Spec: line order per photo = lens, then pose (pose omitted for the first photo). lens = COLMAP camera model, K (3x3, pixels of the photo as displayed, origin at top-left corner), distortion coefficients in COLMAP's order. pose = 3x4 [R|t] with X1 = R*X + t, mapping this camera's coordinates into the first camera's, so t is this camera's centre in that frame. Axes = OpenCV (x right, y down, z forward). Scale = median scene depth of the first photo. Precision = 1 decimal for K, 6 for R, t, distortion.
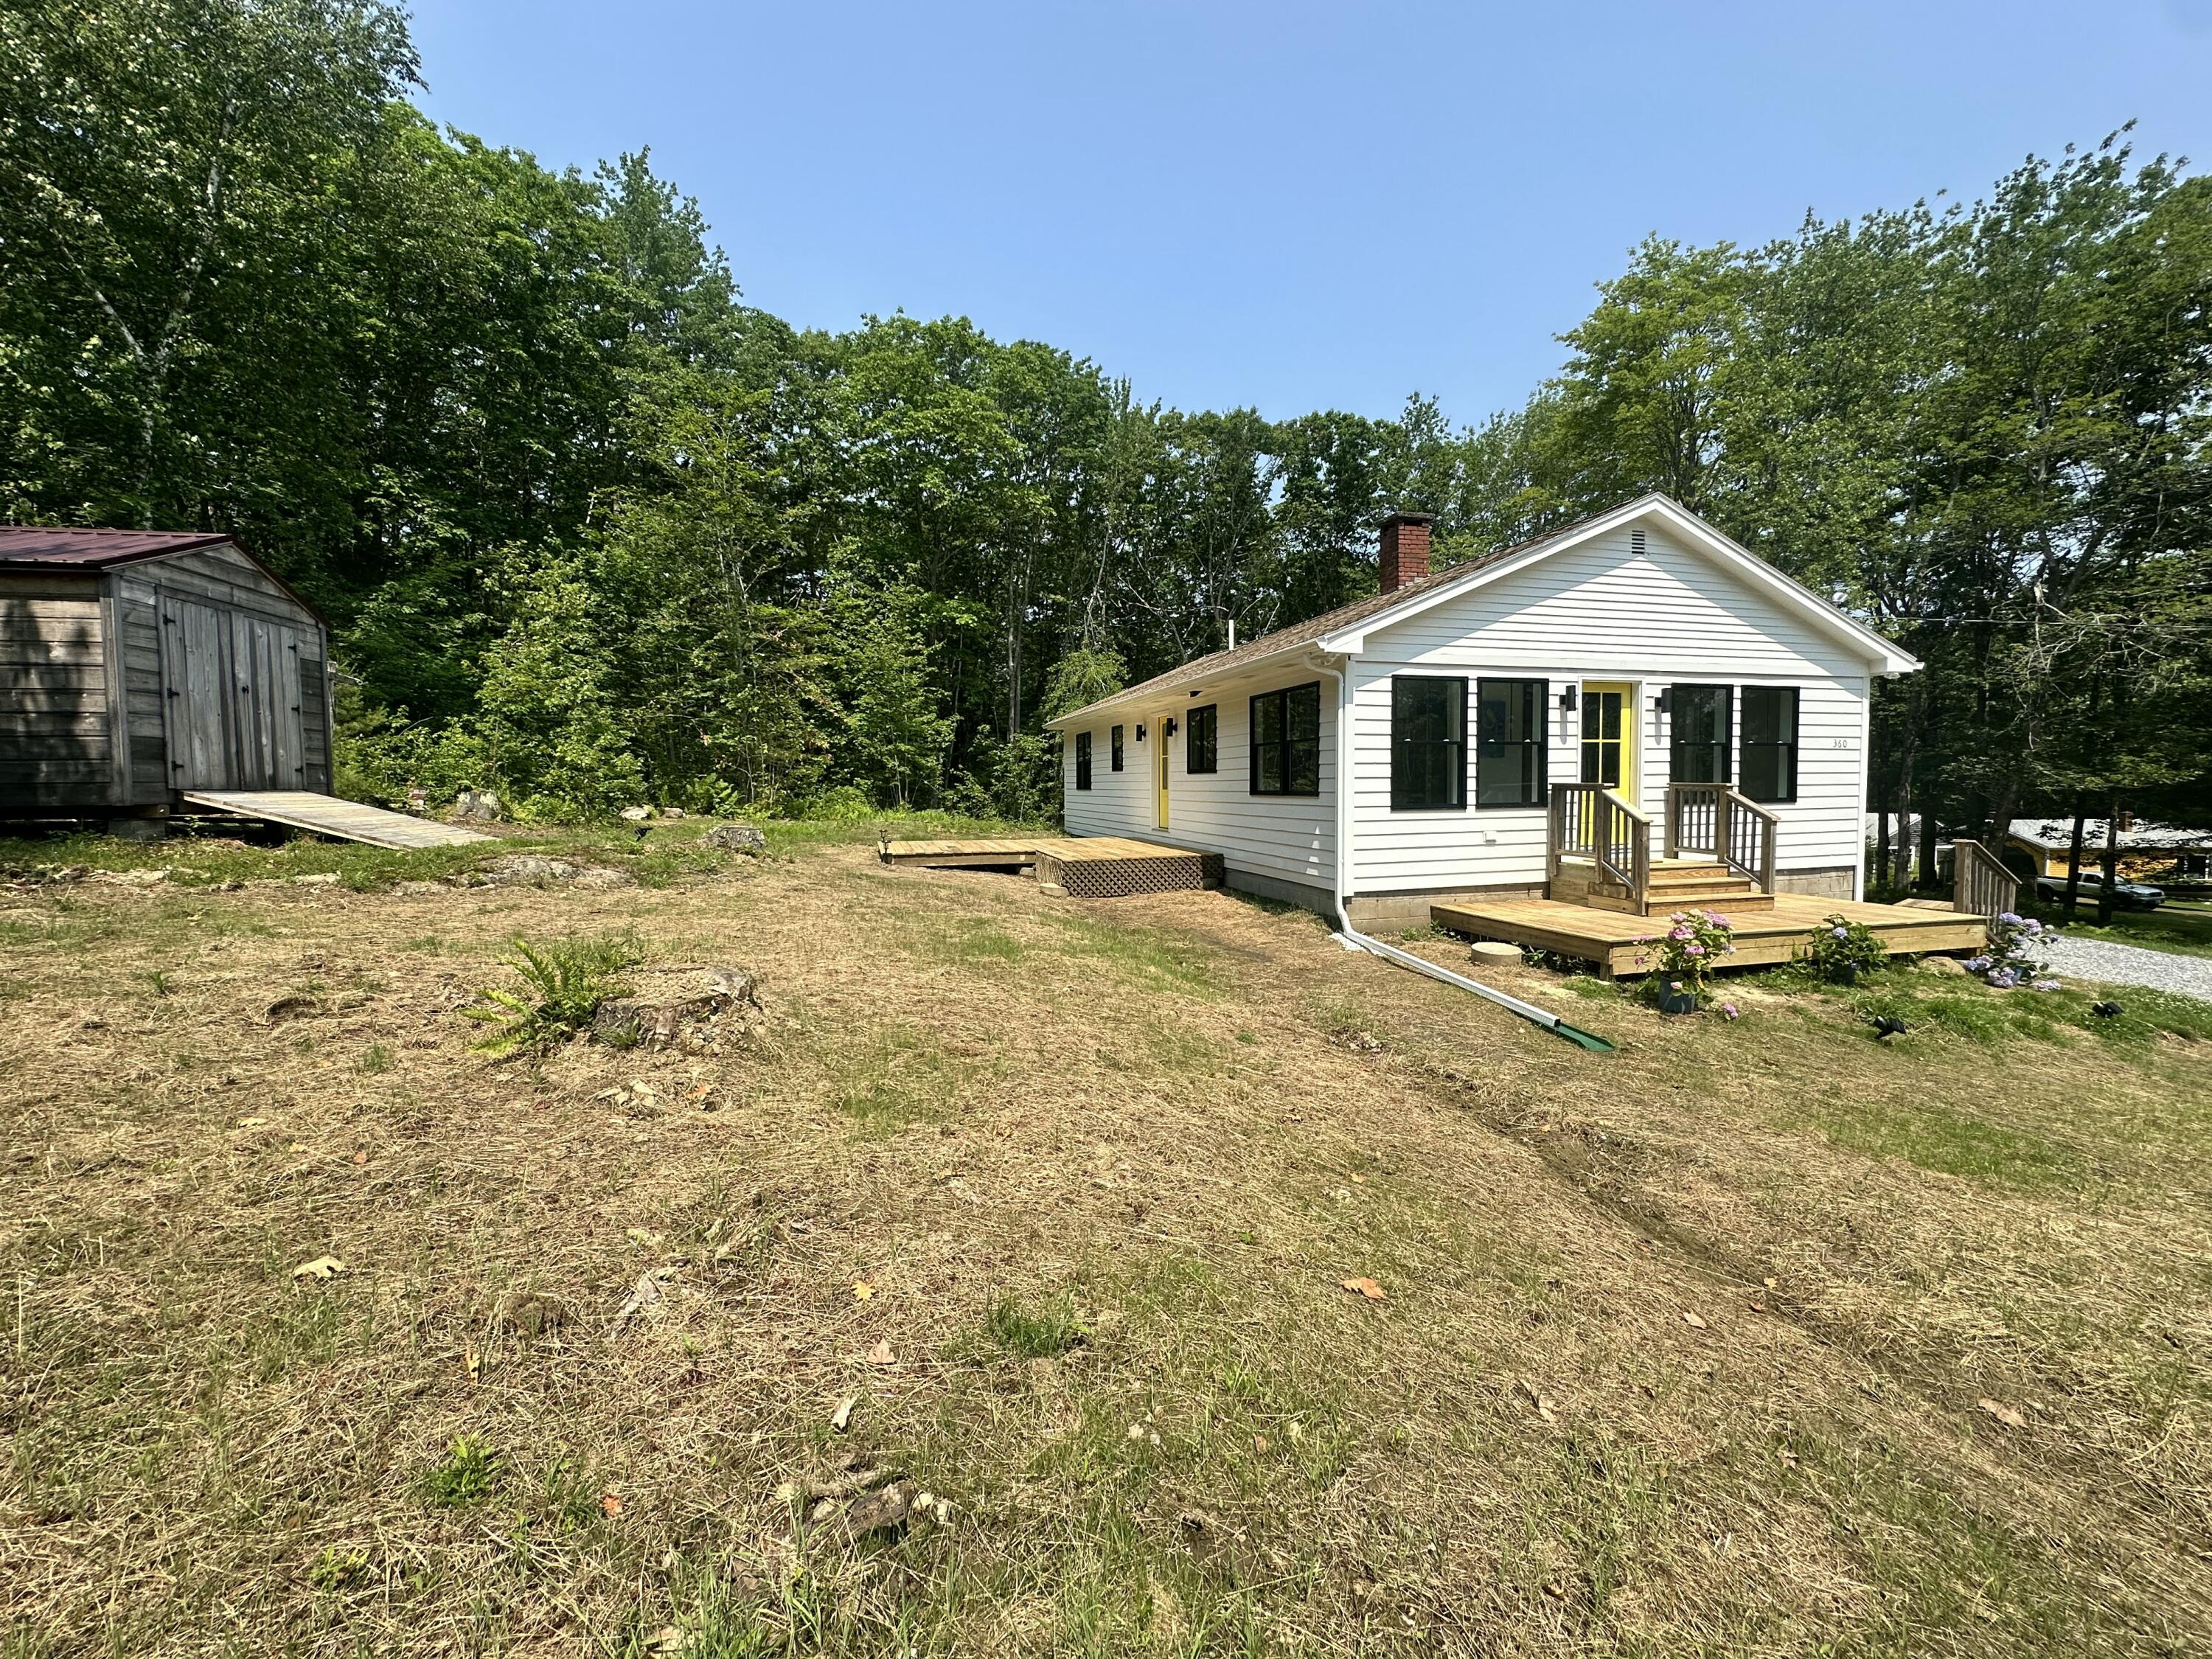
lens RADIAL K [[888.6, 0, 1106.0], [0, 888.6, 829.5], [0, 0, 1]] dist [-0.002226, 0.001129]
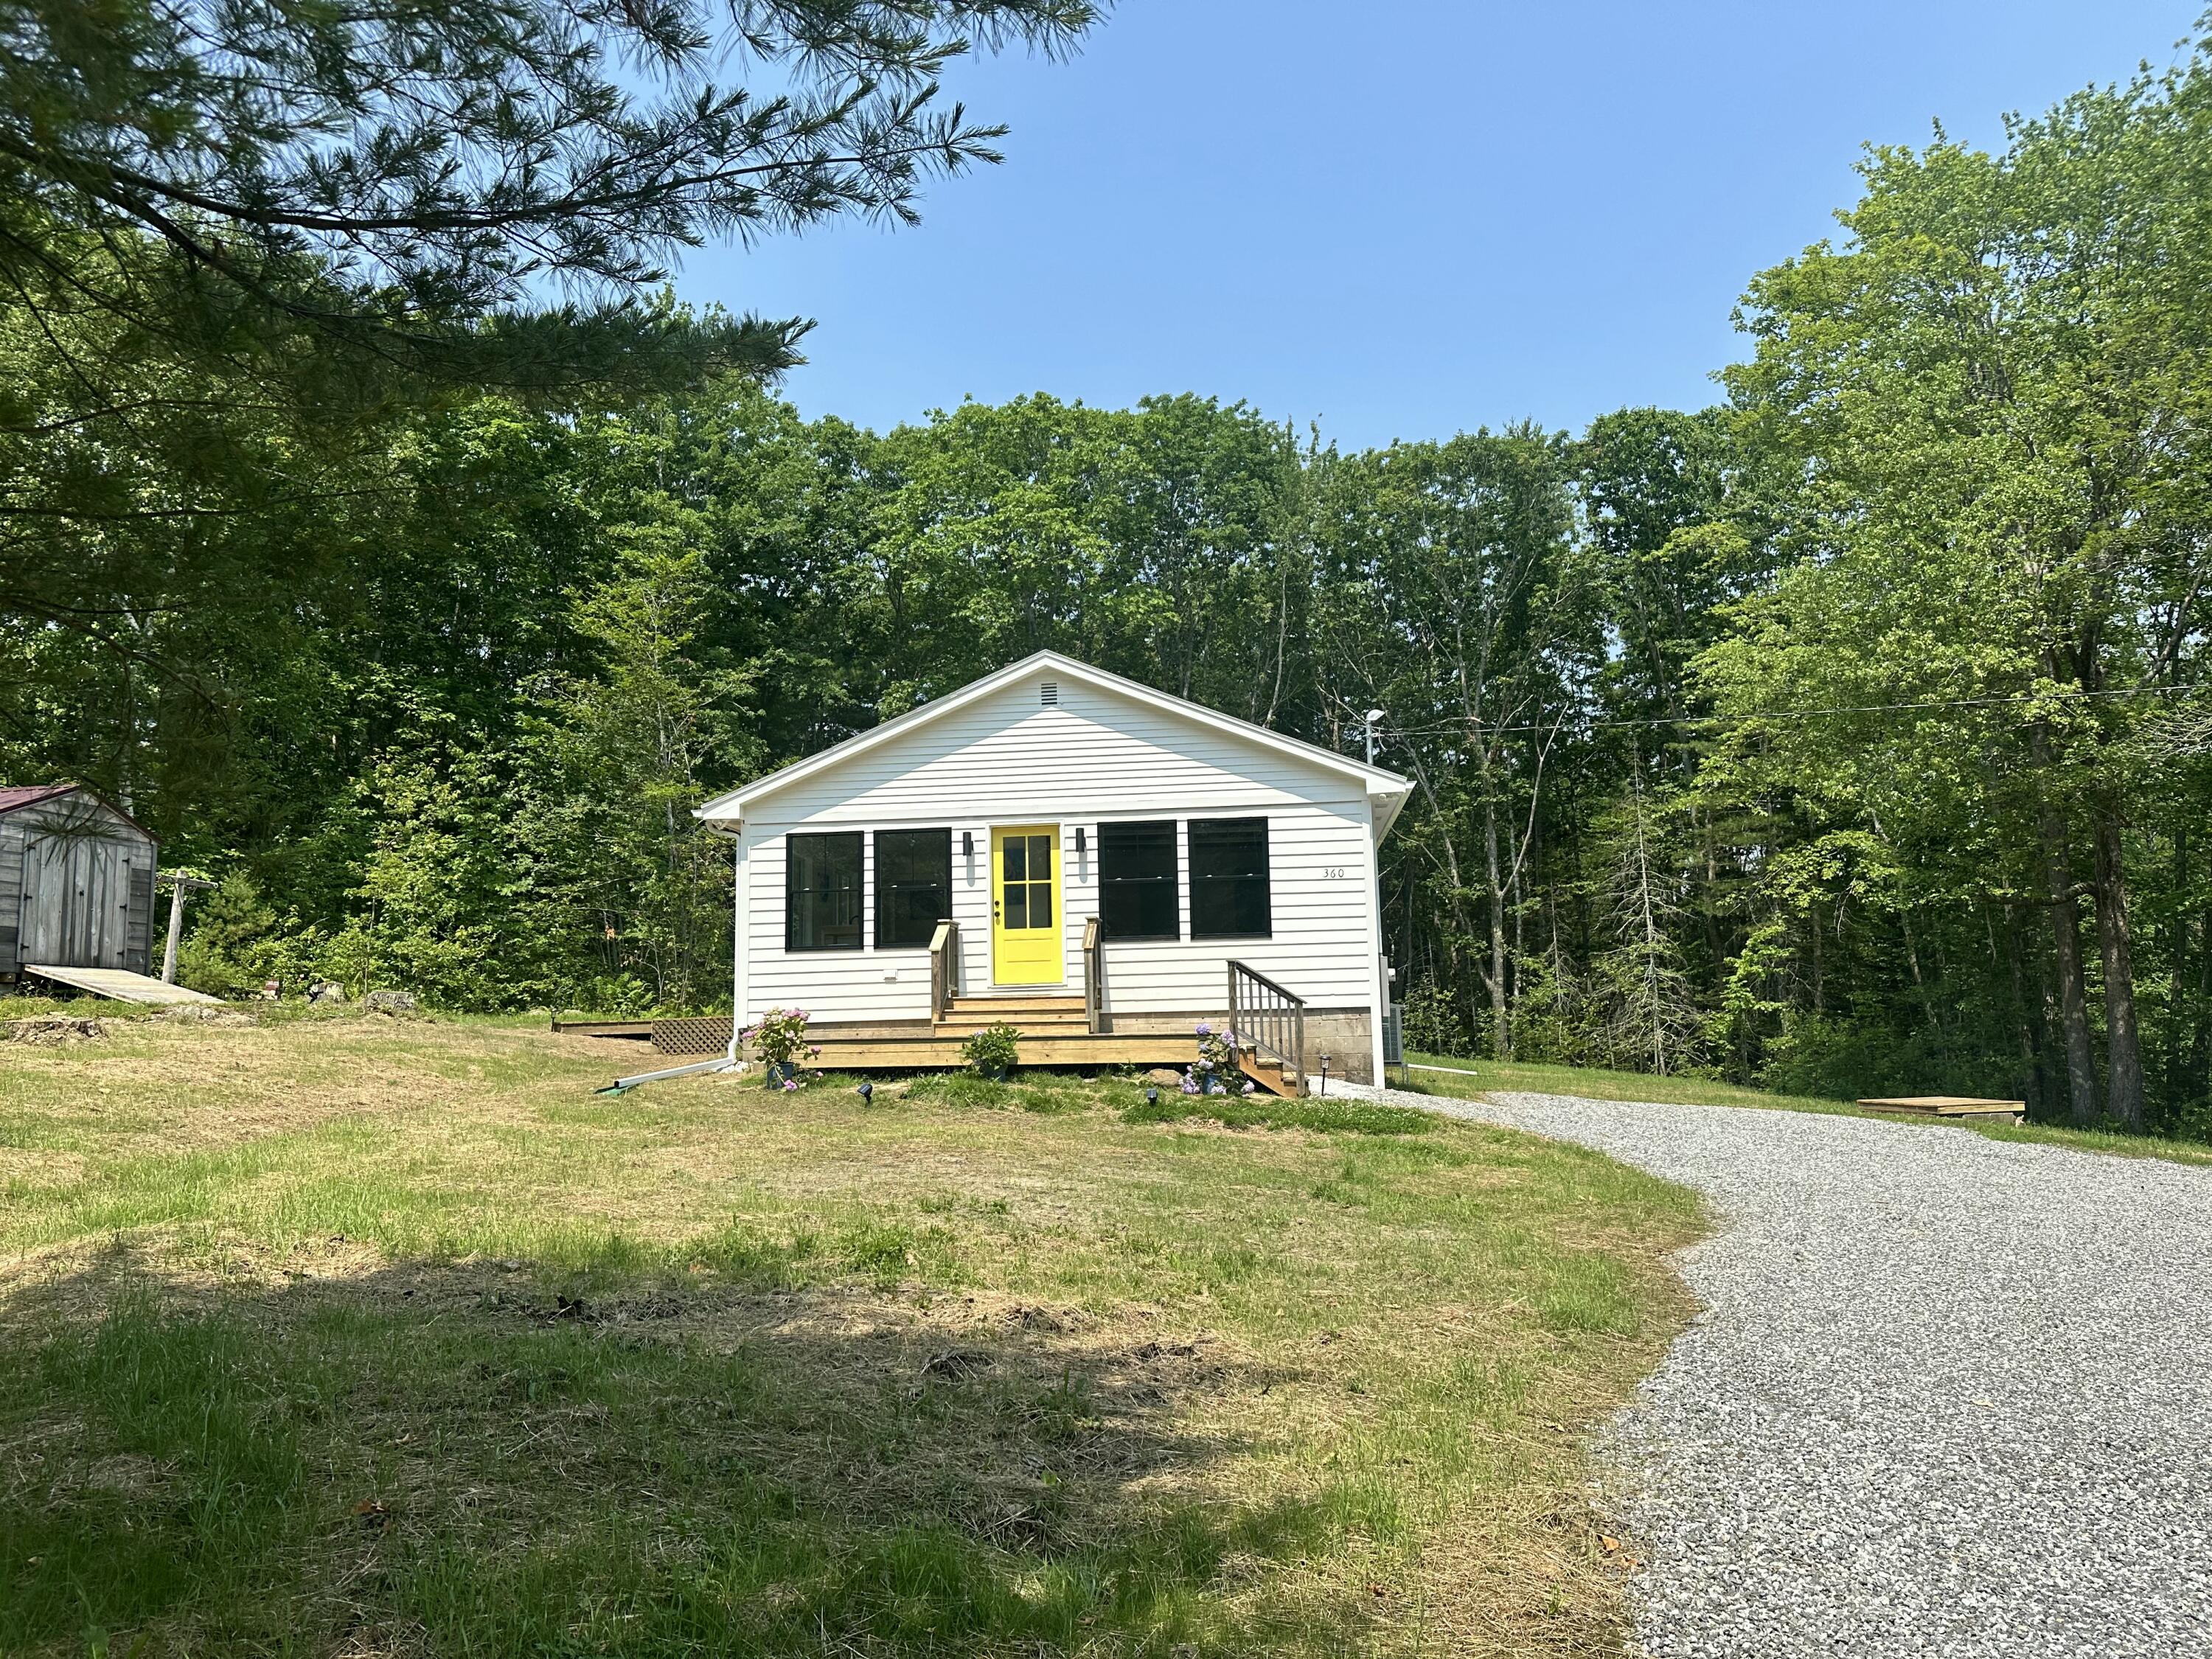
lens RADIAL K [[1543.3, 0, 1106.0], [0, 1543.3, 829.5], [0, 0, 1]] dist [0.078228, -0.080560]
pose [[0.931008, -0.060388, -0.359967, 0.857929], [-0.003894, 0.984519, -0.175235, 0.102209], [0.364977, 0.164547, 0.916360, -0.411760]]
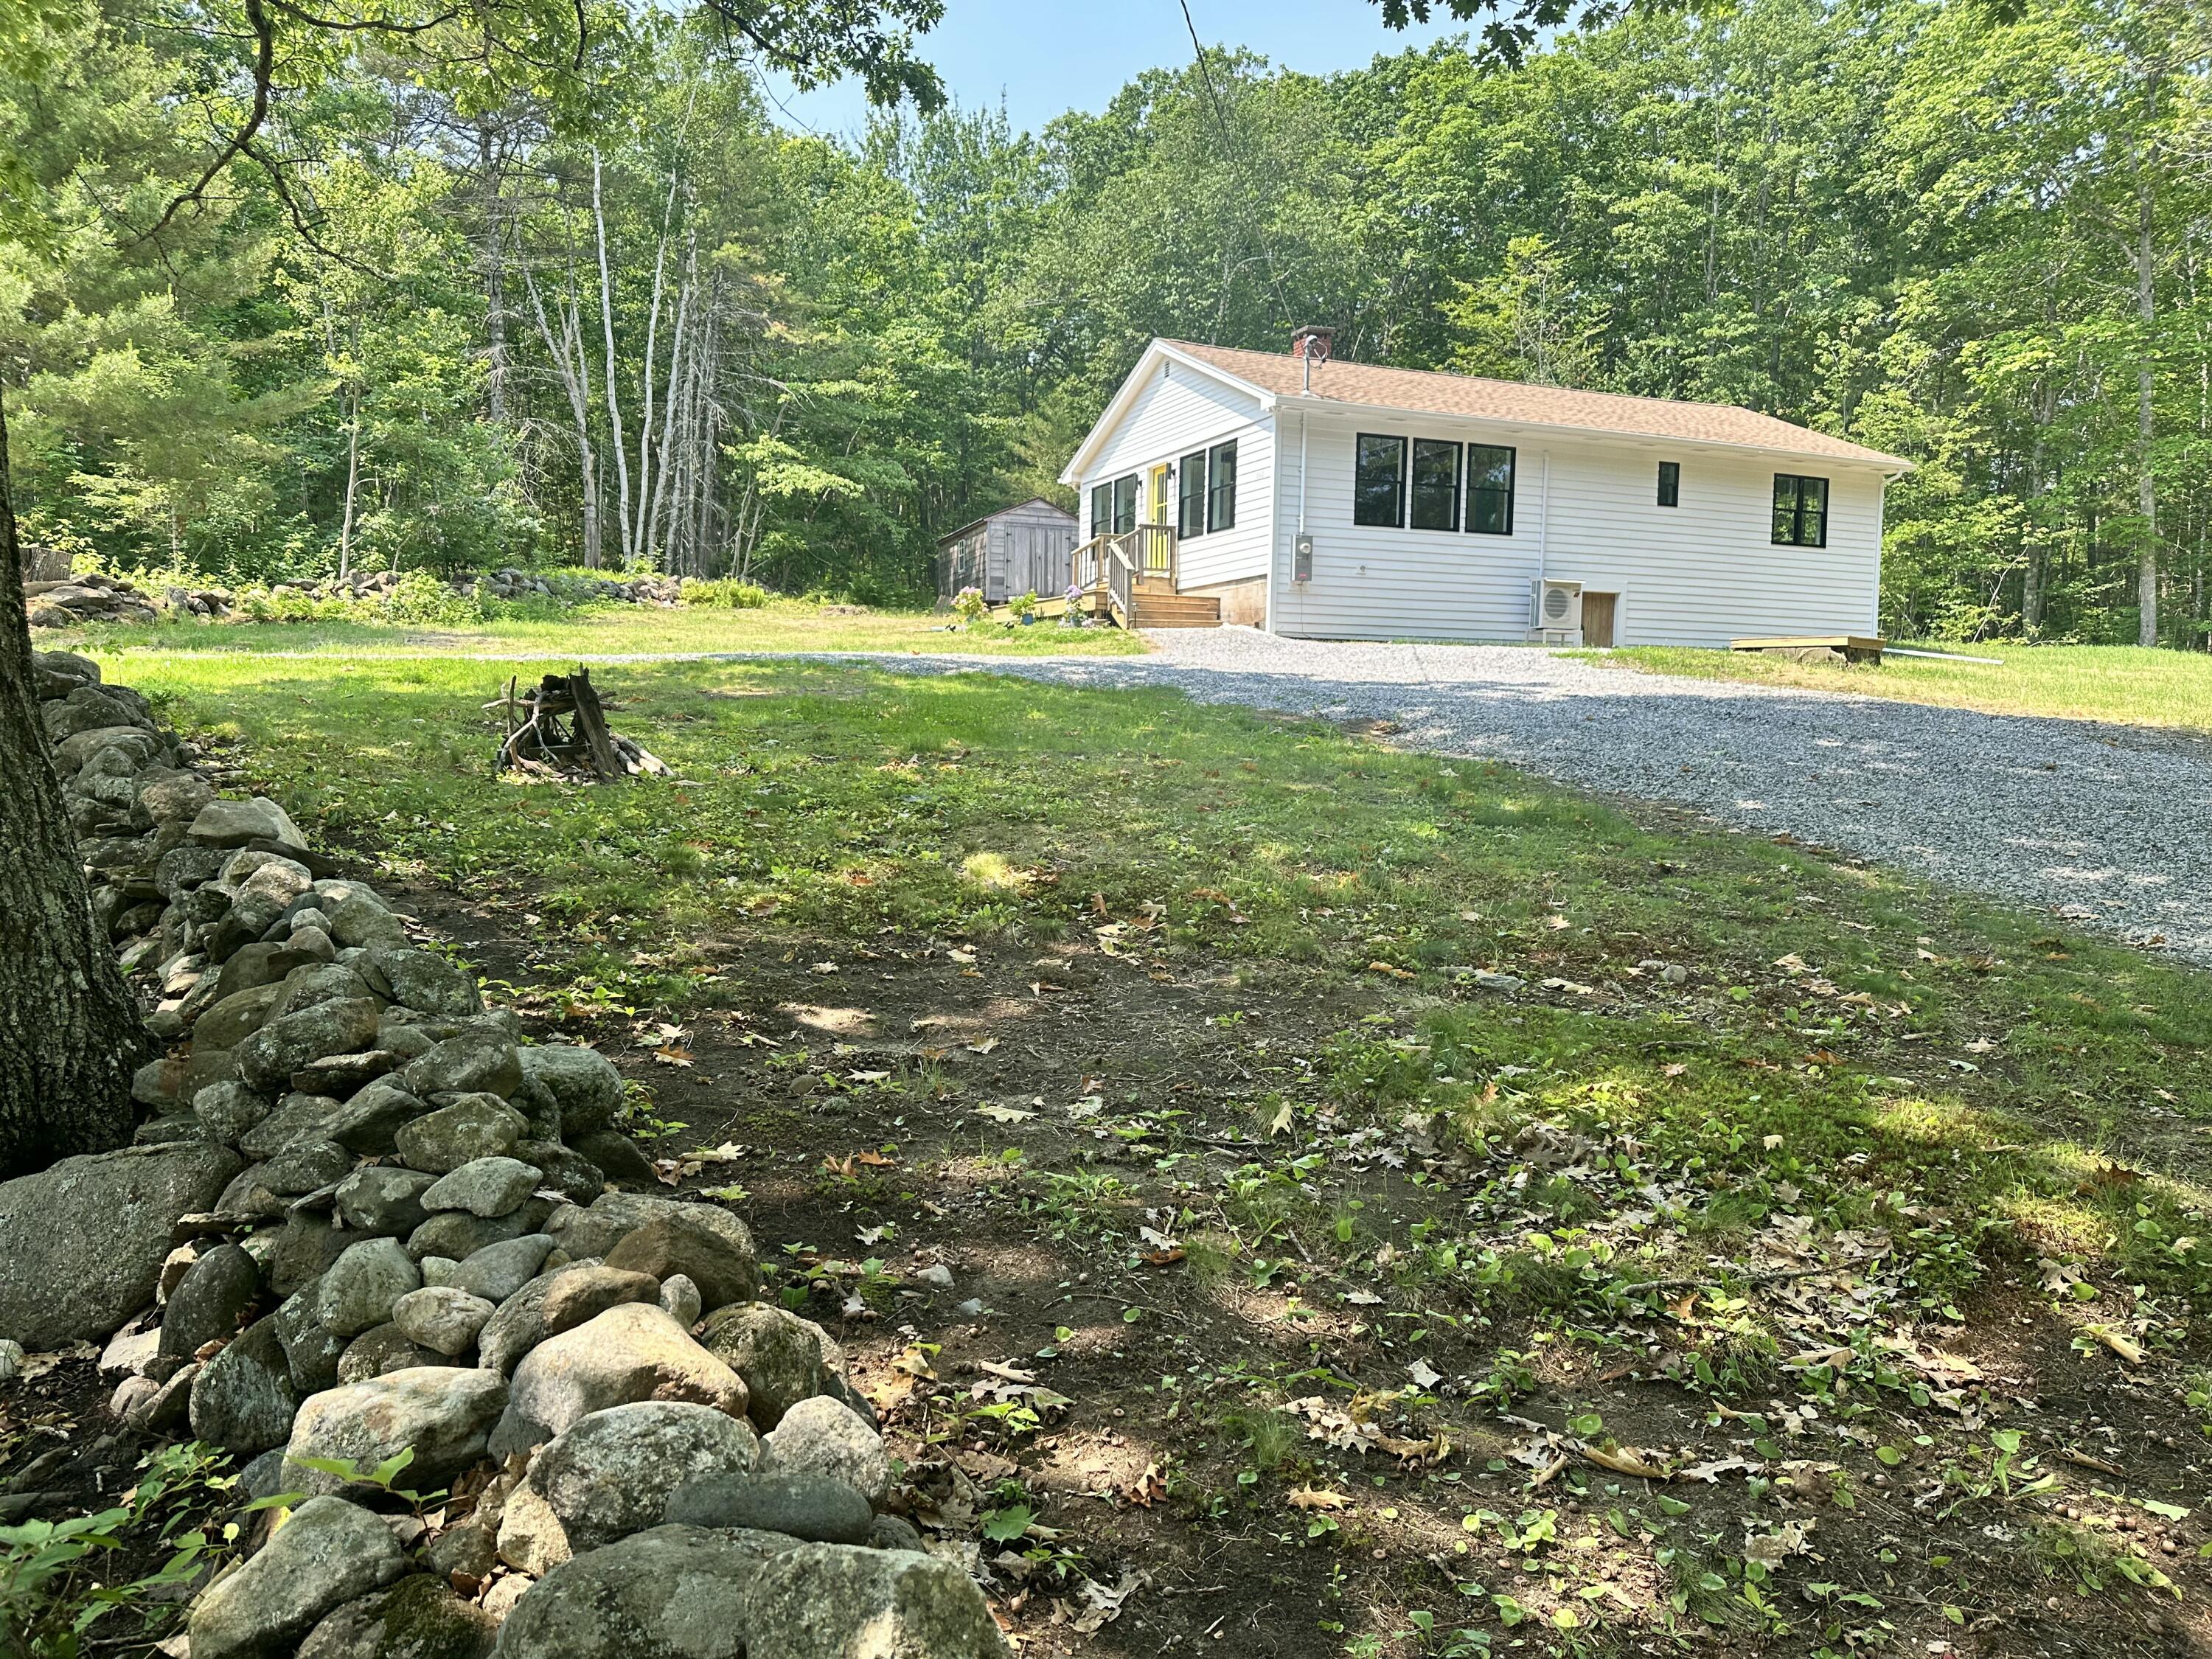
lens RADIAL K [[1542.3, 0, 1115.8], [0, 1542.3, 826.3], [0, 0, 1]] dist [0.126825, -0.203118]
pose [[0.158340, 0.079668, -0.984165, 2.143987], [-0.032827, 0.996613, 0.075394, 0.170246], [0.986839, 0.020370, 0.160419, 0.331051]]
